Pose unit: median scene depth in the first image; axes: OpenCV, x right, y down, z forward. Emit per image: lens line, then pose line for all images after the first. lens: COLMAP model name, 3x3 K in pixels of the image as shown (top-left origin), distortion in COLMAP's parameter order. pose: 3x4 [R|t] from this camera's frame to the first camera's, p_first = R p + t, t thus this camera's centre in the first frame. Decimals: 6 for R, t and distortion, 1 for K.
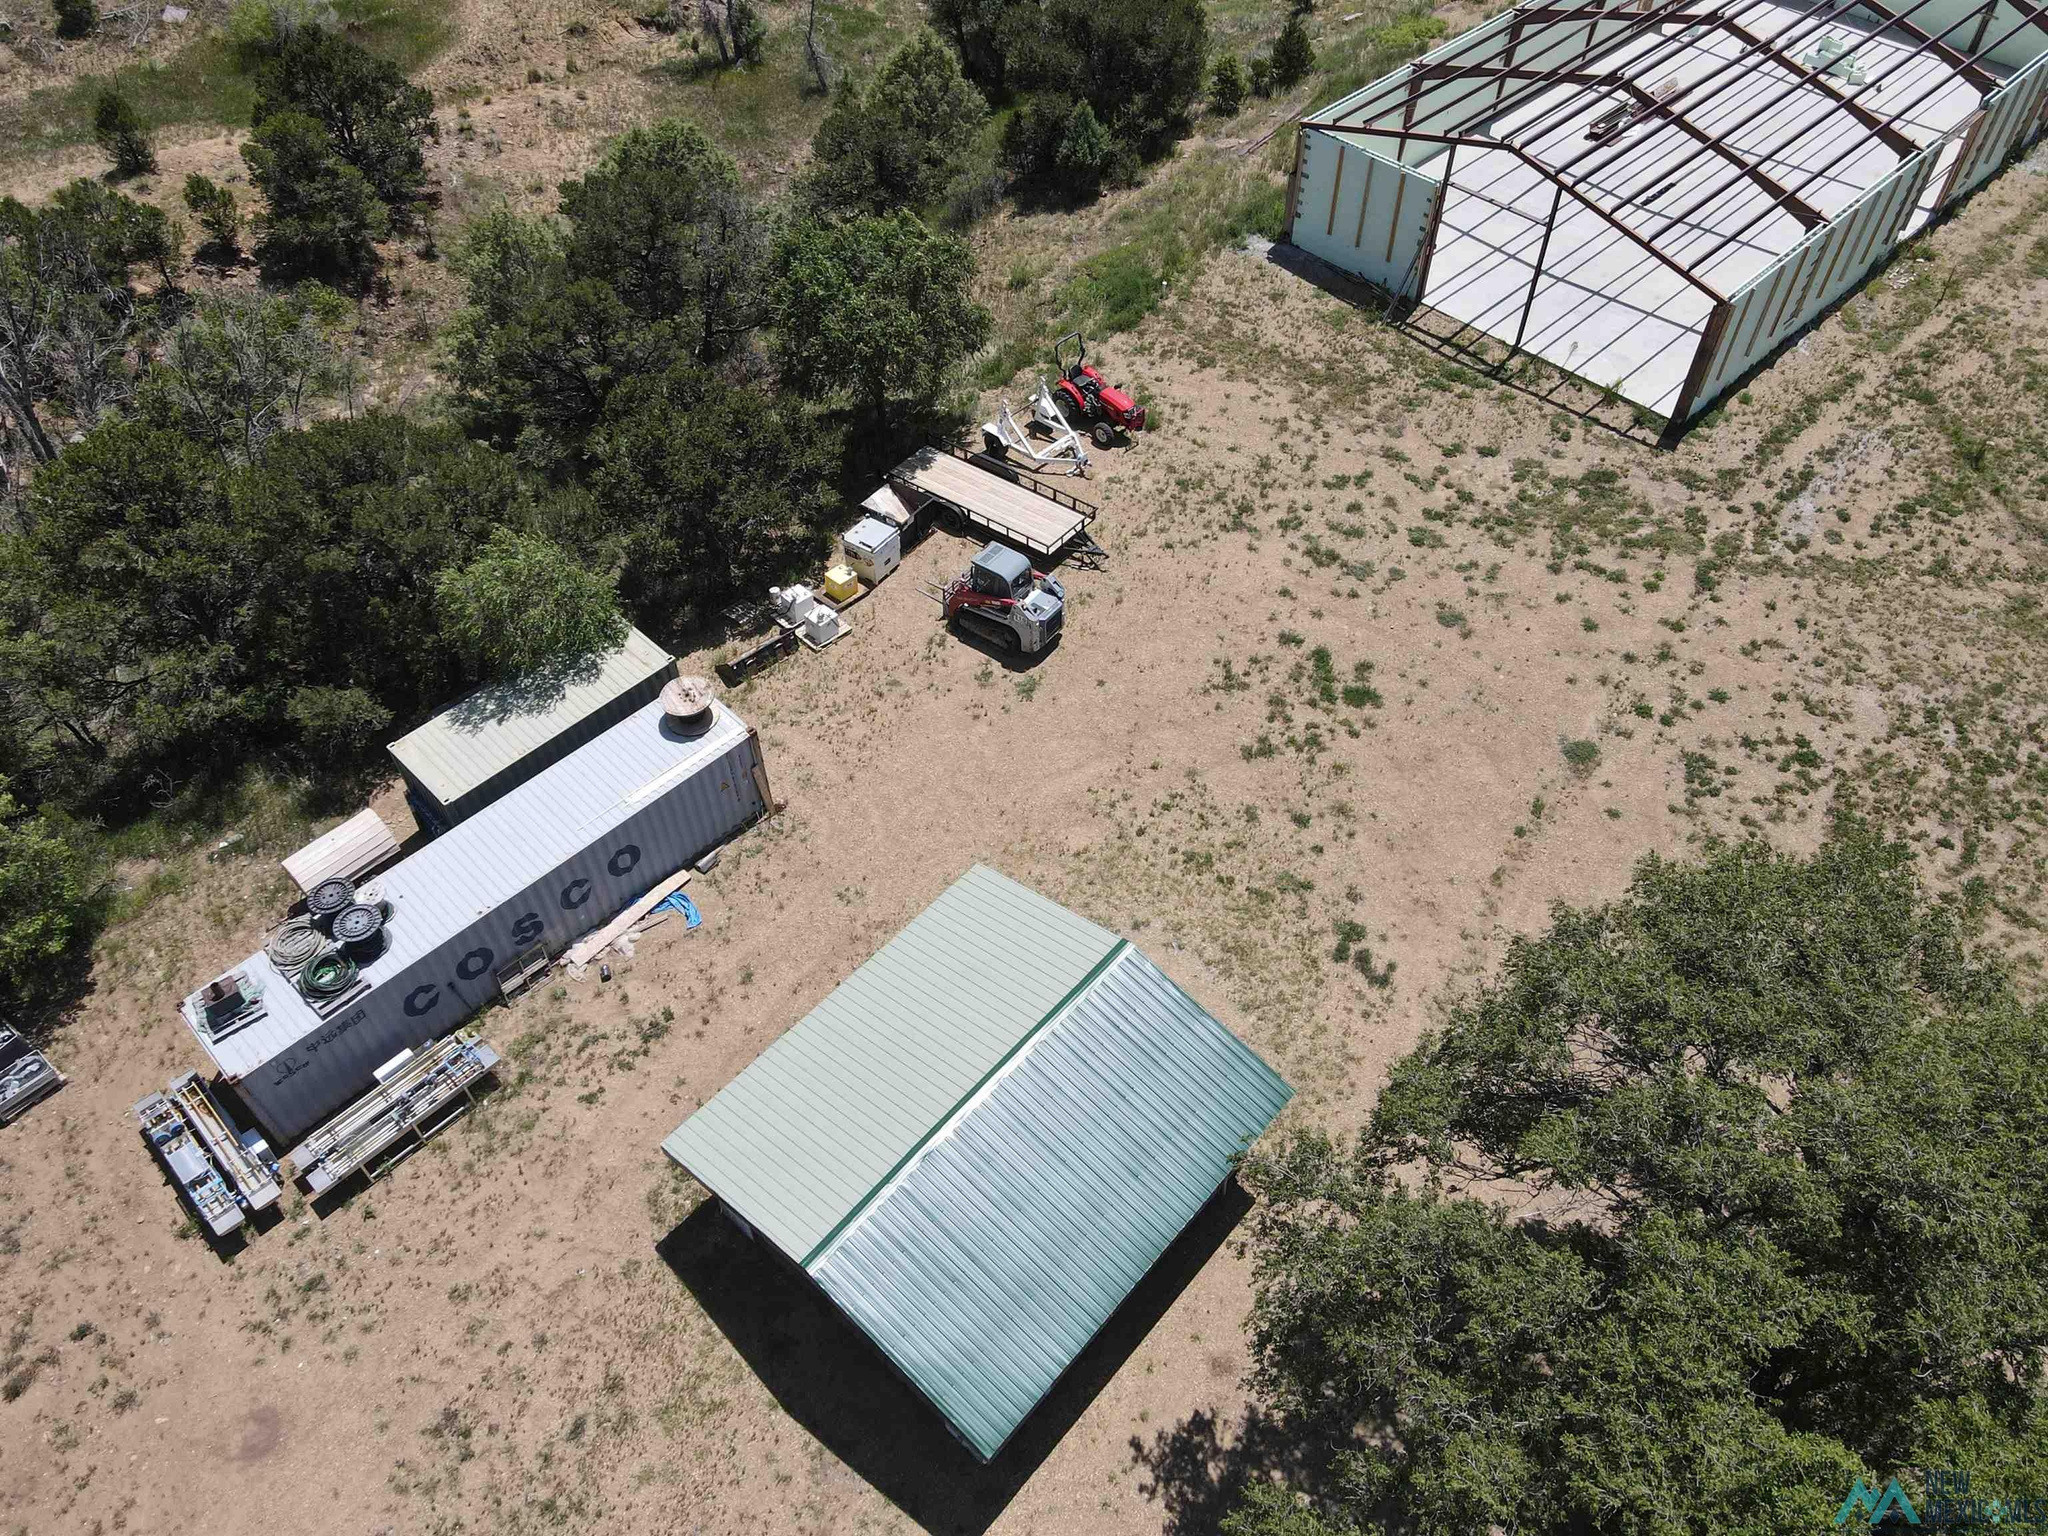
lens RADIAL K [[1450.9, 0, 1021.5], [0, 1450.9, 766.1], [0, 0, 1]] dist [-0.001959, 0.008587]
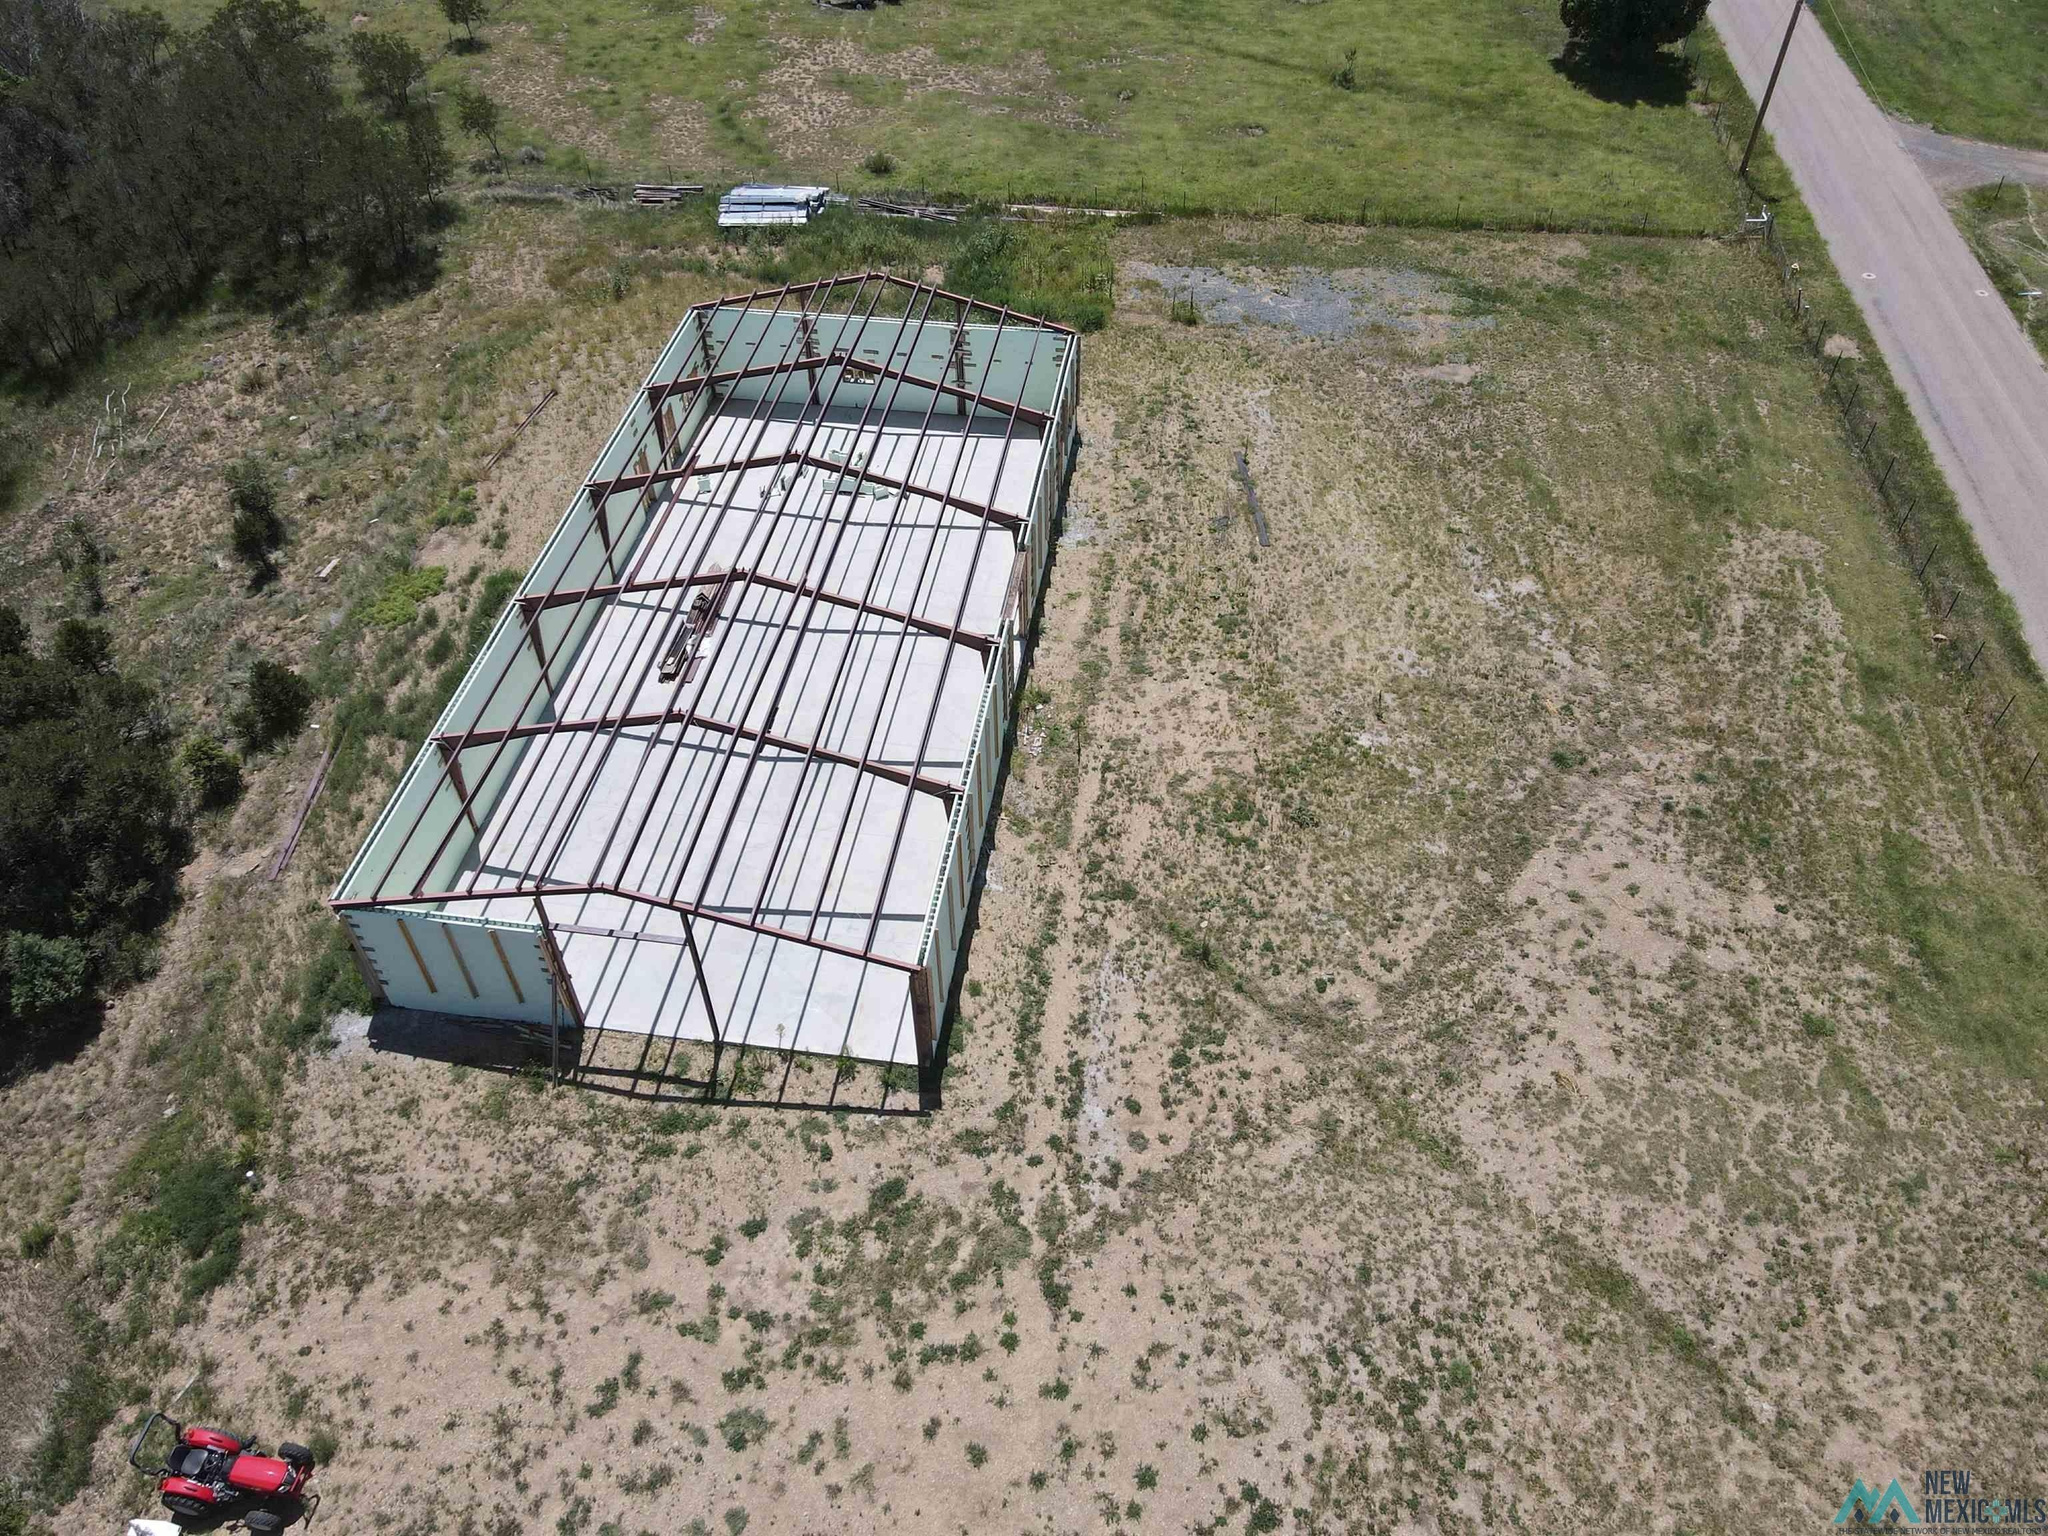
lens RADIAL K [[1450.9, 0, 1024.0], [0, 1450.9, 768.5], [0, 0, 1]] dist [-0.001959, 0.008587]
pose [[0.788413, -0.437276, 0.432660, 0.203317], [0.463940, 0.884535, 0.048560, -0.417148], [-0.403937, 0.162443, 0.900248, 0.168300]]
